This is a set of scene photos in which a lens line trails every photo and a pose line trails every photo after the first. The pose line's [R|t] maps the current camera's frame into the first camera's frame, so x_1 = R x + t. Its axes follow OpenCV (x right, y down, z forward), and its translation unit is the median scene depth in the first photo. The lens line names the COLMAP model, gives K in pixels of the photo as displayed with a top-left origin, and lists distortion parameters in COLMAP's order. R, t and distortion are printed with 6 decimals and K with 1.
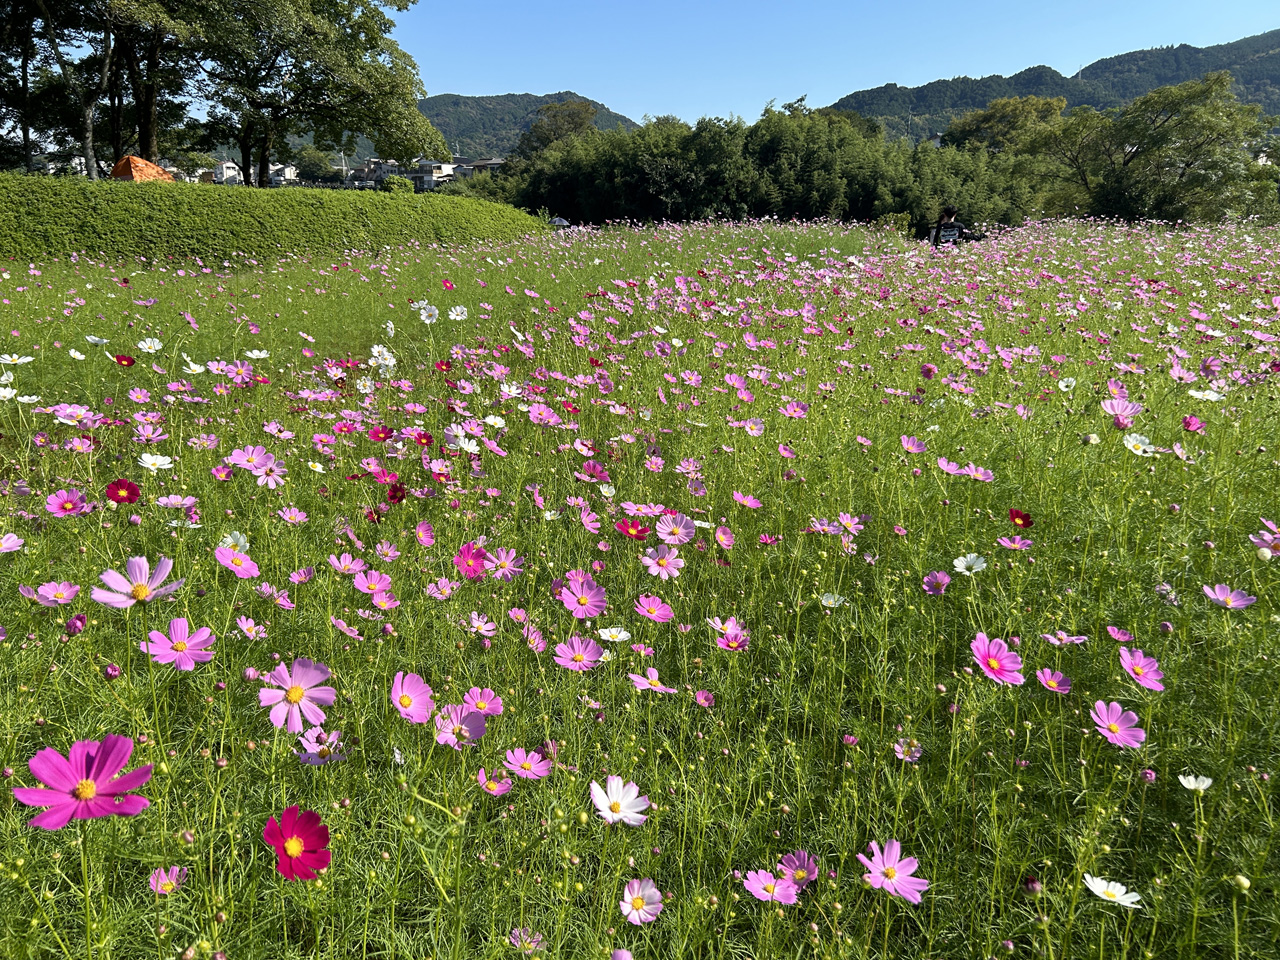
lens RADIAL K [[981.4, 0, 640.0], [0, 981.4, 480.0], [0, 0, 1]] dist [0.038743, -0.047021]
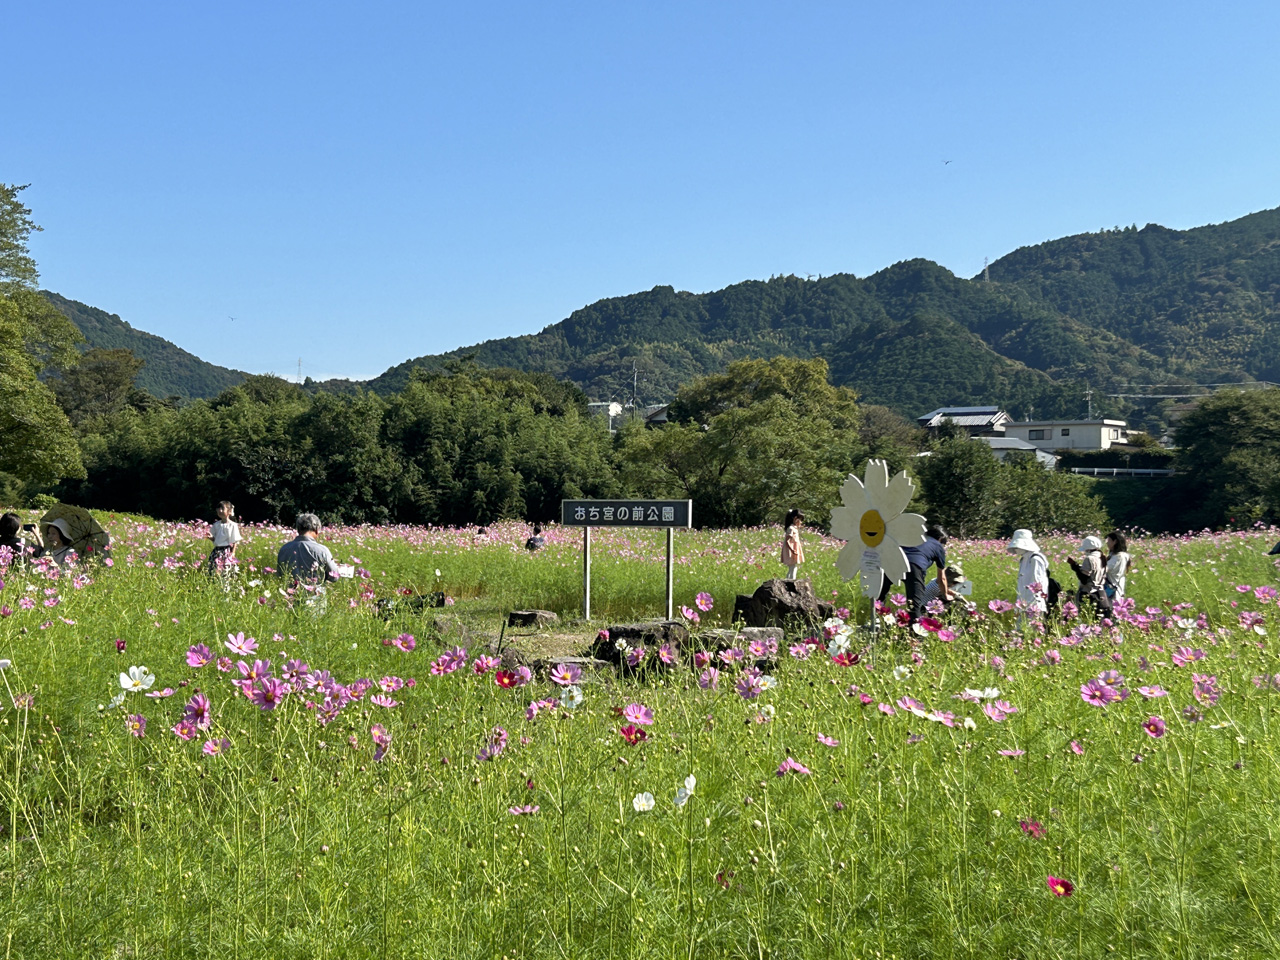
lens RADIAL K [[2037.7, 0, 640.0], [0, 2037.7, 480.0], [0, 0, 1]] dist [-0.004048, -0.025162]
pose [[0.976776, -0.014340, 0.213782, -0.026657], [0.073412, 0.959764, -0.271043, 0.109072], [-0.201293, 0.280442, 0.938527, -0.408842]]
